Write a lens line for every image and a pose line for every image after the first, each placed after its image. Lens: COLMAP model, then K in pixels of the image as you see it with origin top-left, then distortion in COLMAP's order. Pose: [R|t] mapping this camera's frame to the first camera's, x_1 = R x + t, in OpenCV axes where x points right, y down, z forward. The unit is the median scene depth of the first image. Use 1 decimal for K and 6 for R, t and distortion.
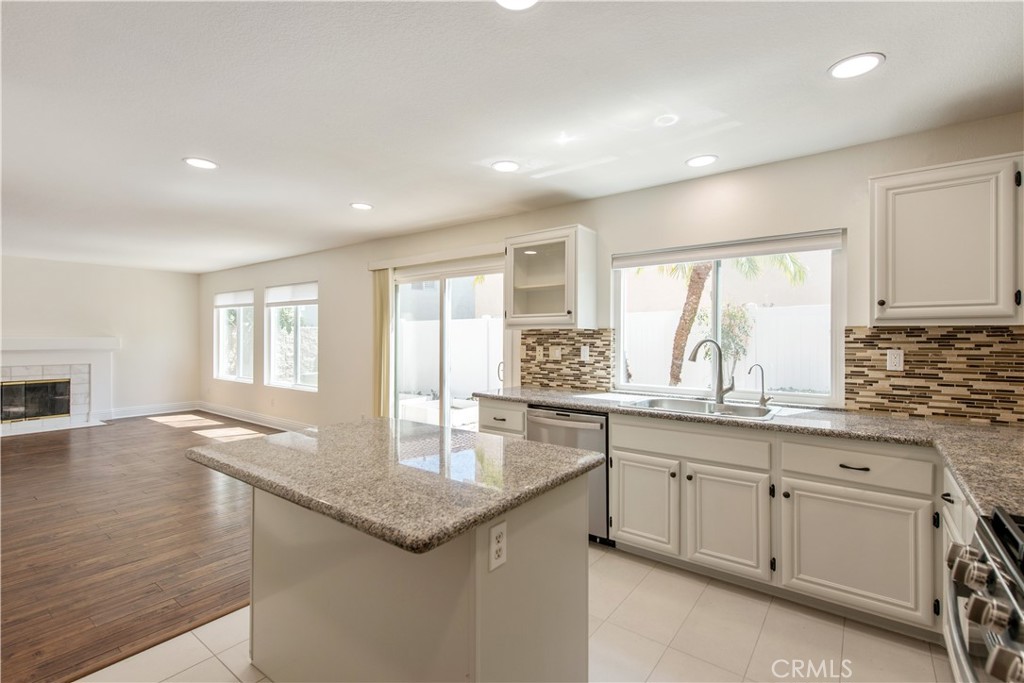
lens RADIAL K [[443.0, 0, 508.5], [0, 443.0, 336.3], [0, 0, 1]] dist [0.013077, -0.000987]
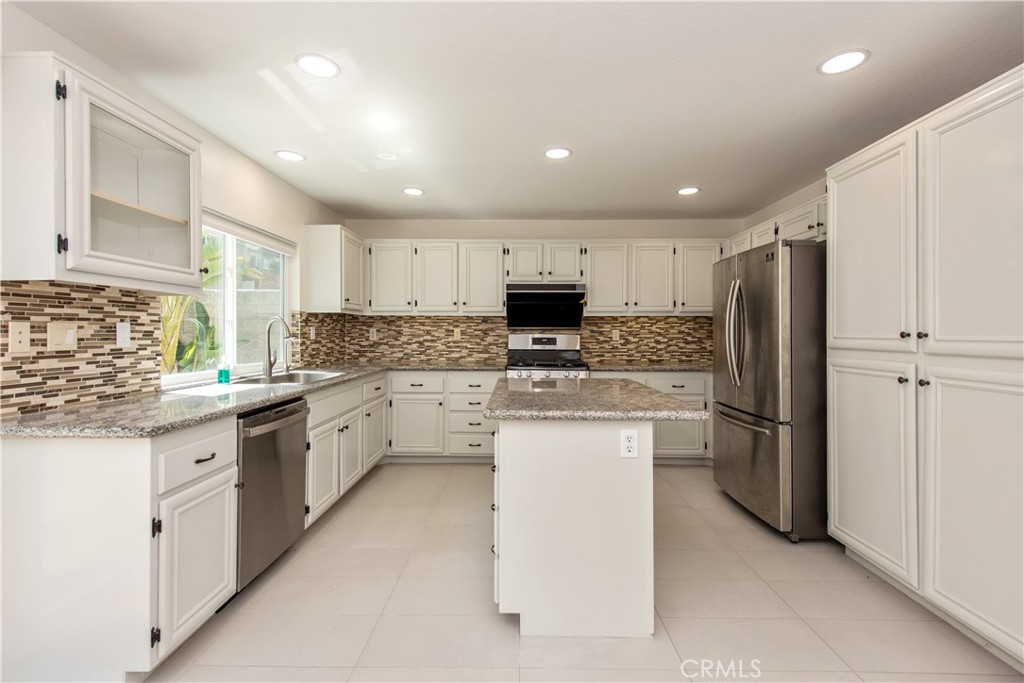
lens RADIAL K [[443.0, 0, 524.0], [0, 443.0, 327.7], [0, 0, 1]] dist [0.013077, -0.000987]
pose [[-0.598758, 0.006289, 0.800905, -0.606231], [-0.004204, 0.999931, -0.010995, 0.032296], [-0.800919, -0.009950, -0.598690, 0.908964]]
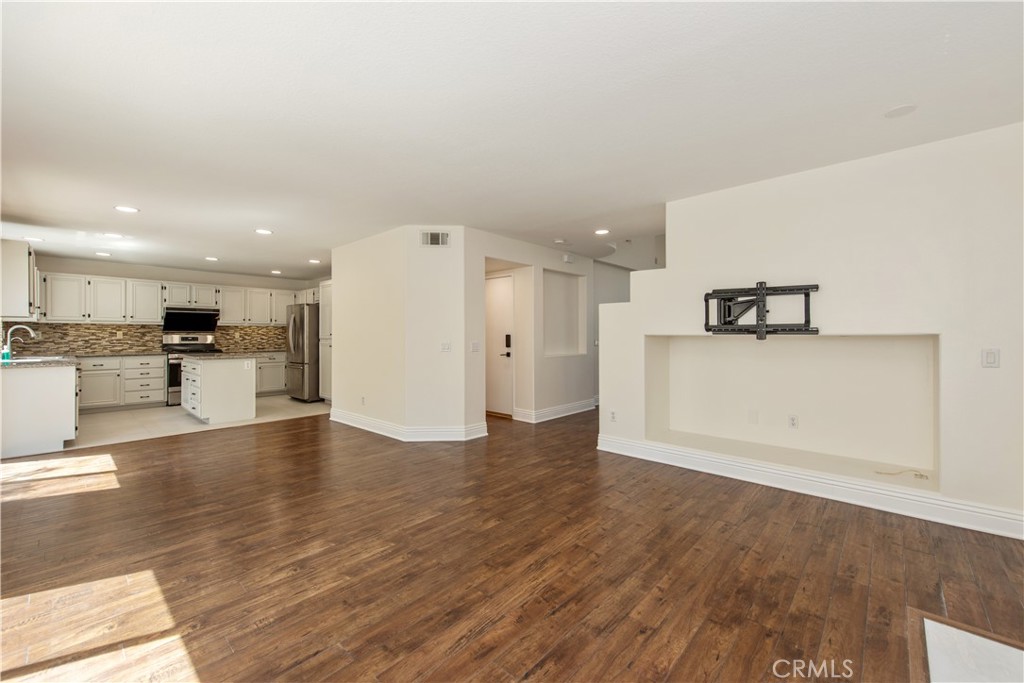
lens RADIAL K [[413.9, 0, 526.5], [0, 413.9, 335.2], [0, 0, 1]] dist [0.004178, -0.001059]
pose [[-0.996226, -0.002065, 0.086770, -1.522085], [-0.002159, 0.999997, -0.000989, 0.035950], [-0.086768, -0.001173, -0.996228, 2.061731]]
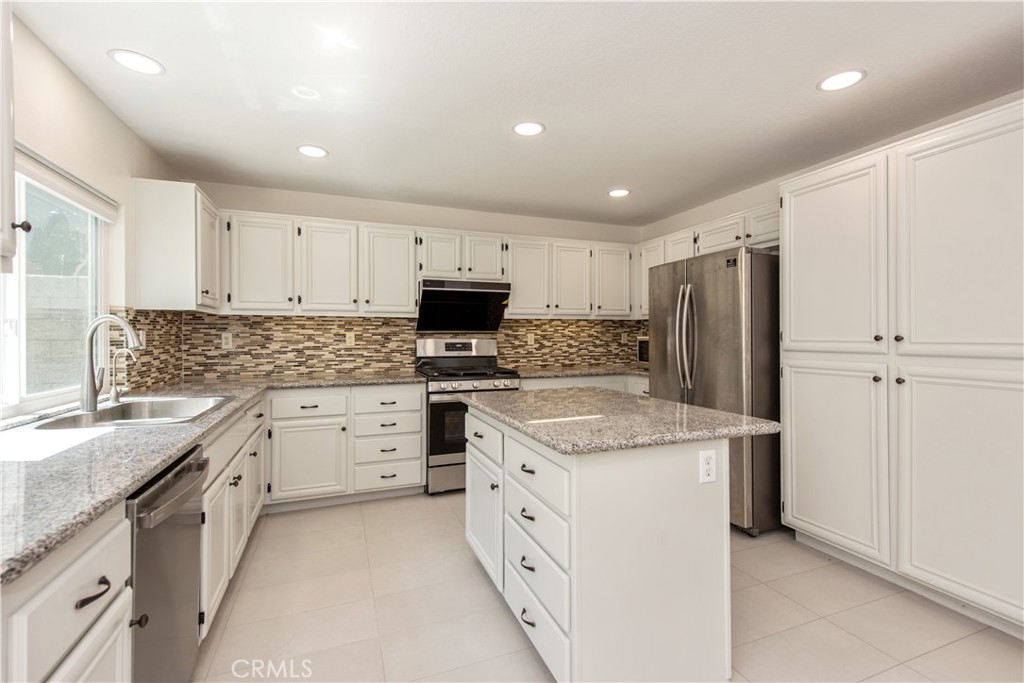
lens RADIAL K [[443.0, 0, 516.0], [0, 443.0, 332.8], [0, 0, 1]] dist [0.013077, -0.000987]
pose [[-0.854719, 0.004576, 0.519071, -0.333173], [0.000678, 0.999970, -0.007698, 0.030235], [-0.519090, -0.006227, -0.854697, 0.982366]]
